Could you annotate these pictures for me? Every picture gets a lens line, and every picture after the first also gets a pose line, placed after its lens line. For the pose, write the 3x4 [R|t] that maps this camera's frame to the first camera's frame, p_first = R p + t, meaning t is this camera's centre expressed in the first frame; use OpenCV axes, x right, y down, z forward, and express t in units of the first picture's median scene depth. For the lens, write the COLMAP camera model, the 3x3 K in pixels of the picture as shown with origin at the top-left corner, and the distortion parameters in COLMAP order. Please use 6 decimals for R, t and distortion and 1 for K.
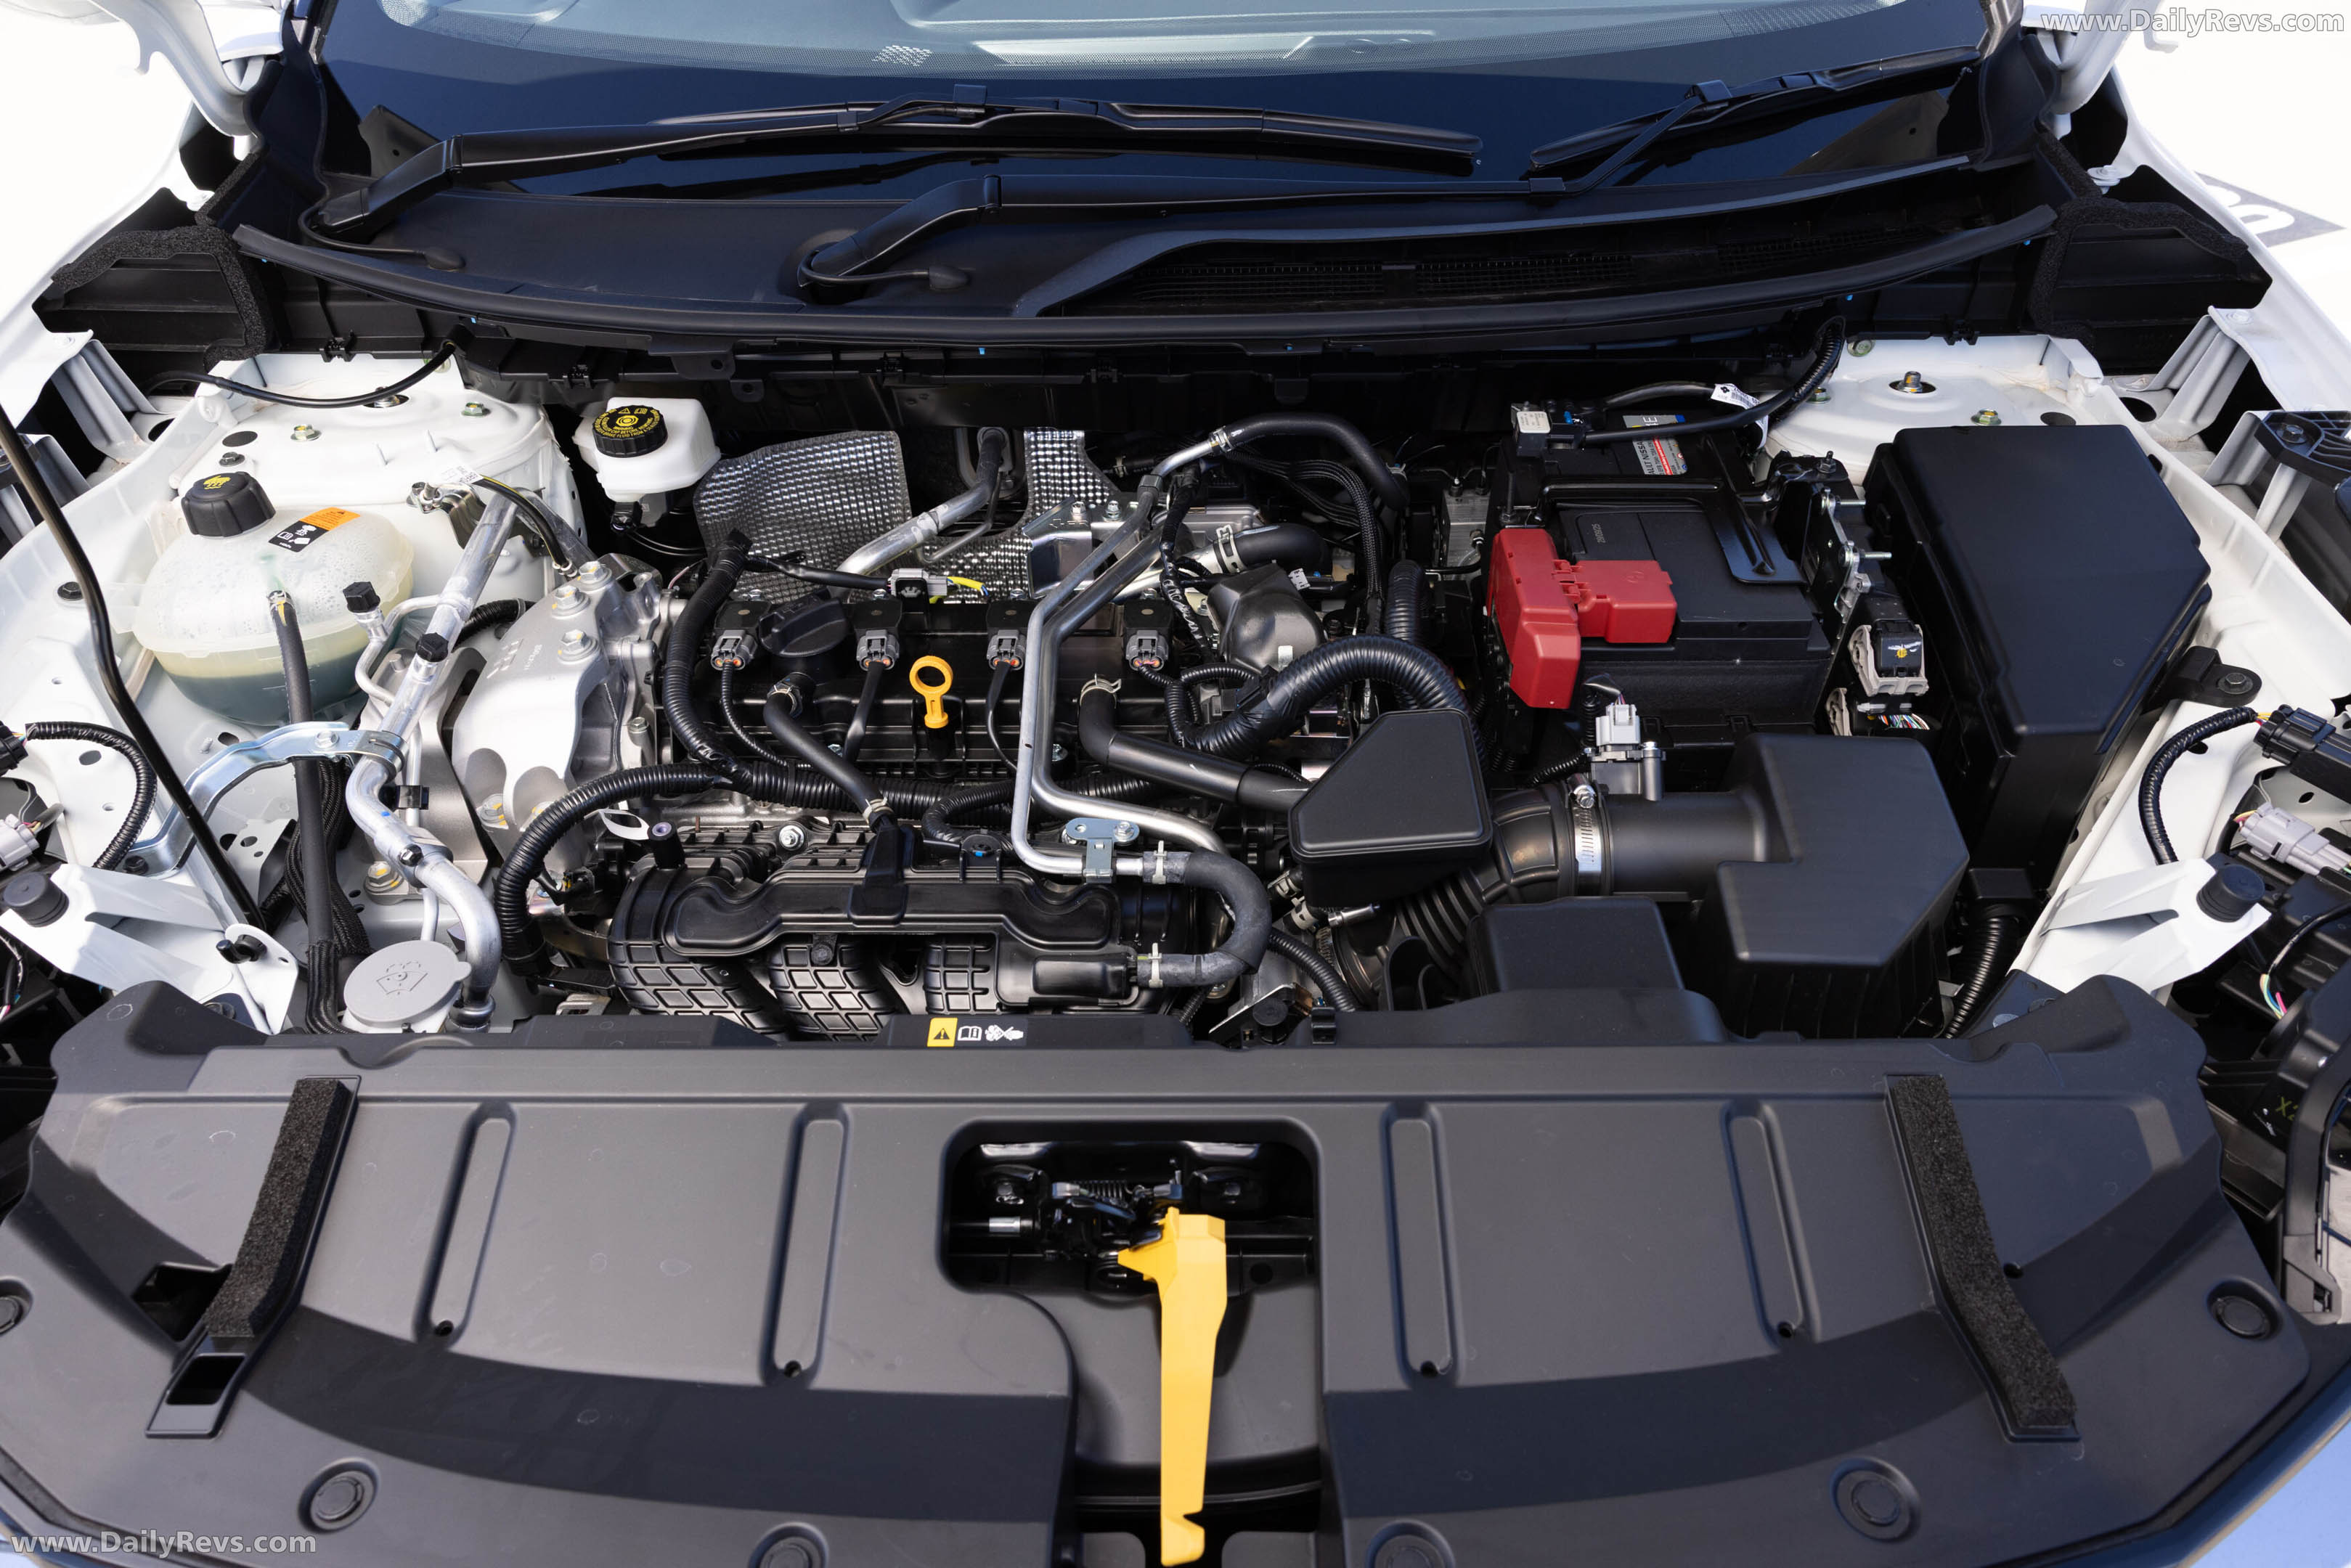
lens RADIAL K [[1696.3, 0, 1175.5], [0, 1696.3, 784.0], [0, 0, 1]] dist [0.025855, -0.005103]
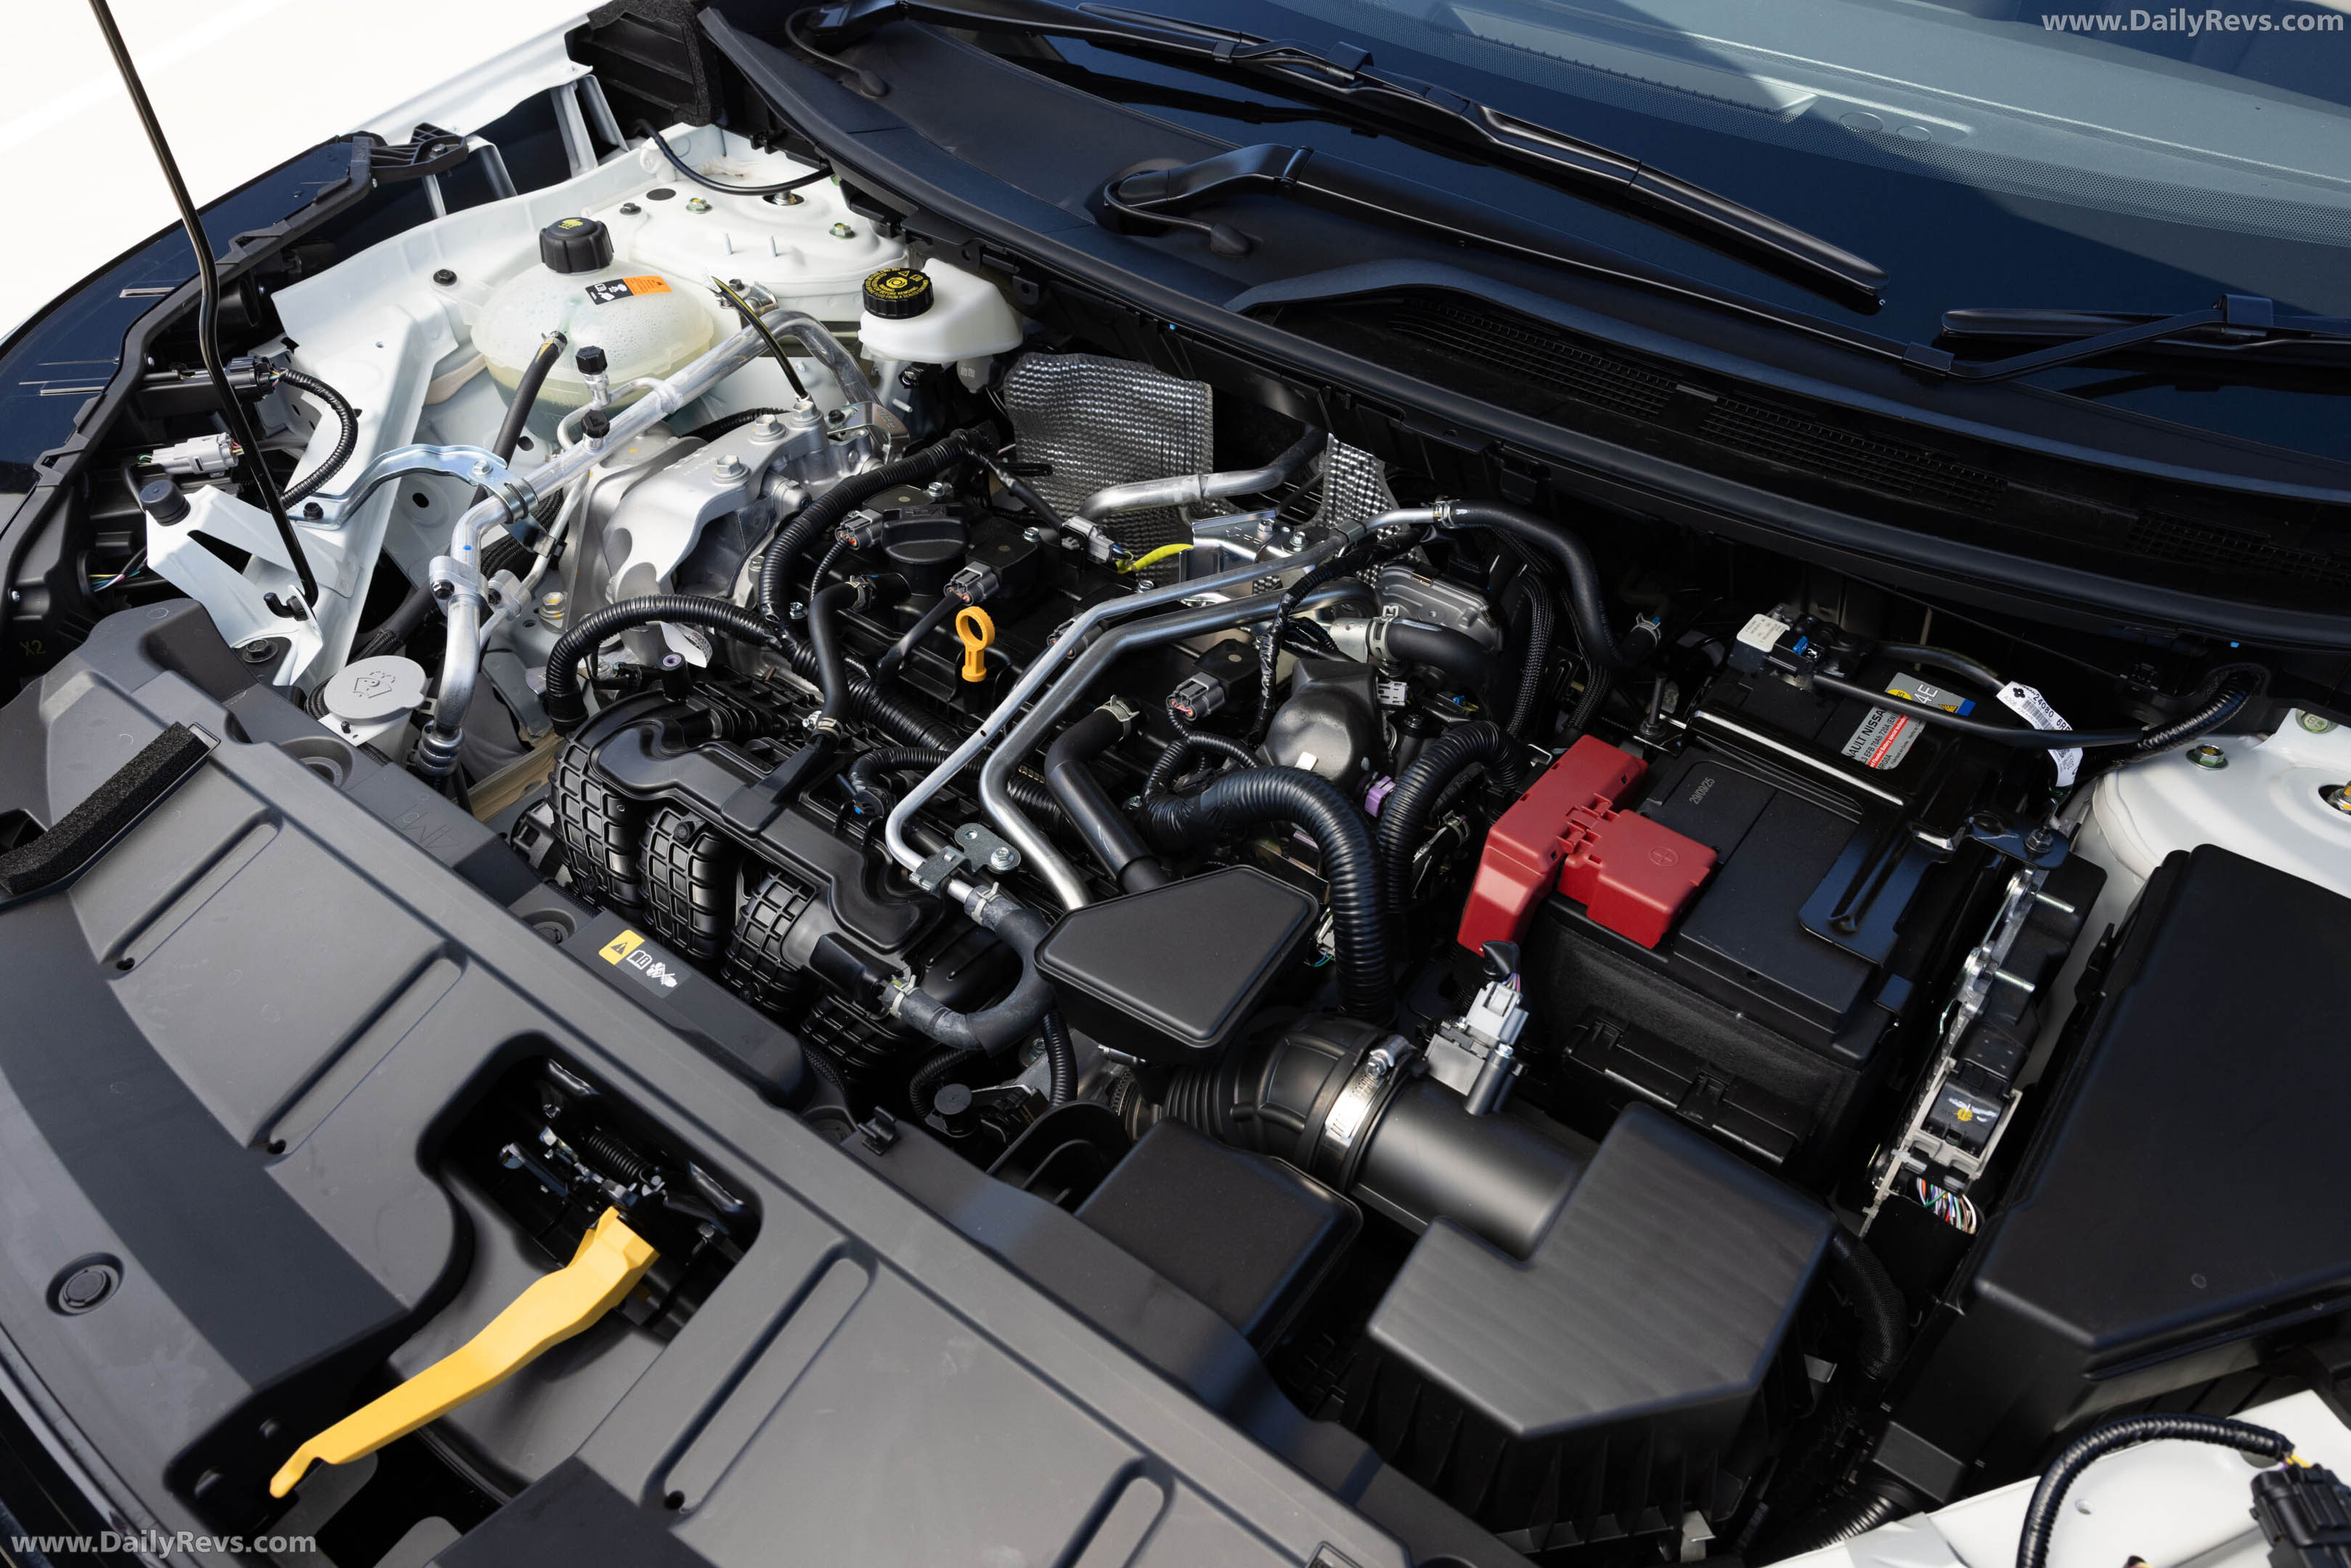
lens RADIAL K [[1811.3, 0, 1175.5], [0, 1811.3, 784.0], [0, 0, 1]] dist [0.003402, 0.002854]
pose [[0.795938, 0.421963, -0.434085, 0.395760], [-0.404553, 0.904174, 0.137136, -0.158329], [0.450354, 0.066458, 0.890373, 0.141795]]
